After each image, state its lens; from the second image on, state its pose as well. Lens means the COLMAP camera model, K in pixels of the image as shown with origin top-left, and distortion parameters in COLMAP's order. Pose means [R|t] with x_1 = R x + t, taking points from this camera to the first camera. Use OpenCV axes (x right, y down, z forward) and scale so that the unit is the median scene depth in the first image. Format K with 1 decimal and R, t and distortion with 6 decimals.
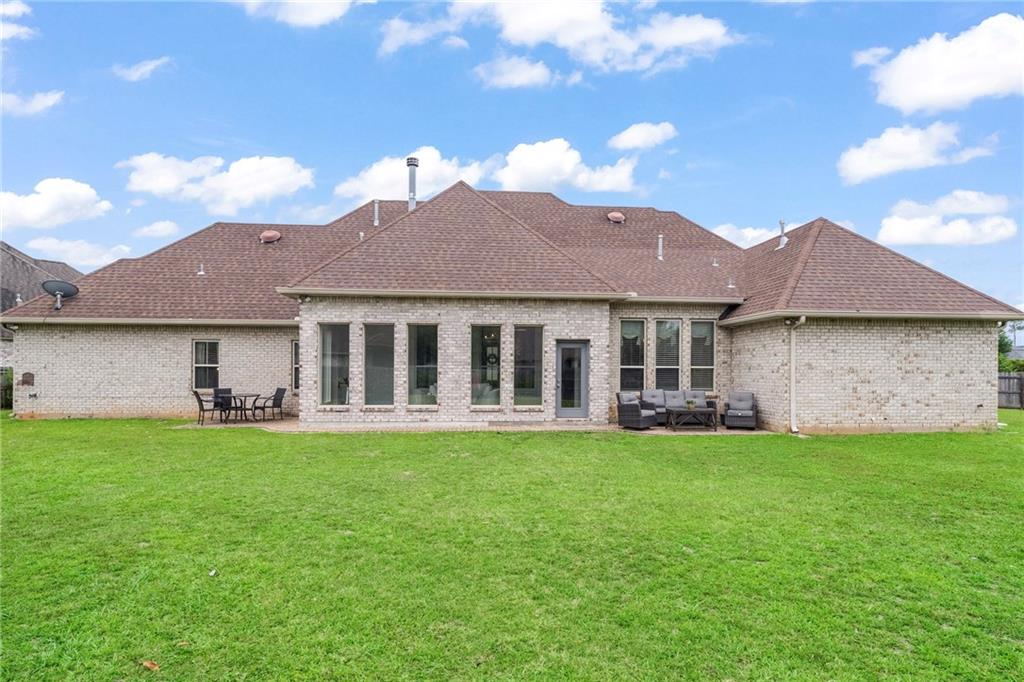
lens RADIAL K [[549.7, 0, 512.1], [0, 549.7, 364.7], [0, 0, 1]] dist [-0.003351, -0.000857]
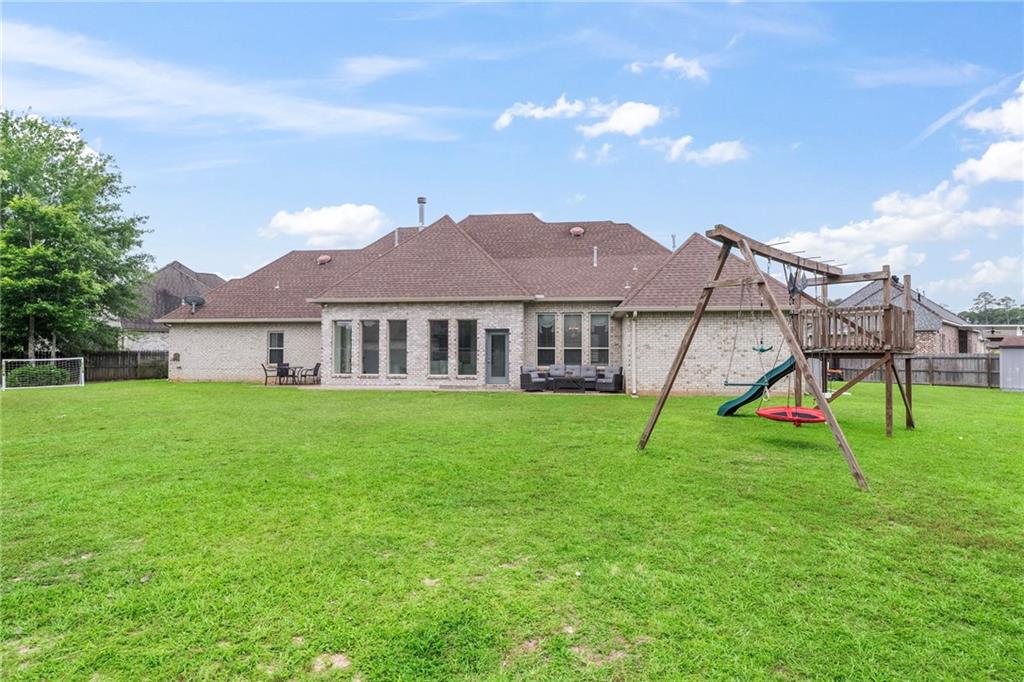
lens RADIAL K [[536.4, 0, 512.0], [0, 536.4, 341.0], [0, 0, 1]] dist [-0.002190, 0.000213]
pose [[0.978010, -0.007001, -0.208442, 0.439431], [0.003926, 0.999877, -0.015161, 0.006537], [0.208522, 0.014009, 0.977917, -0.359833]]
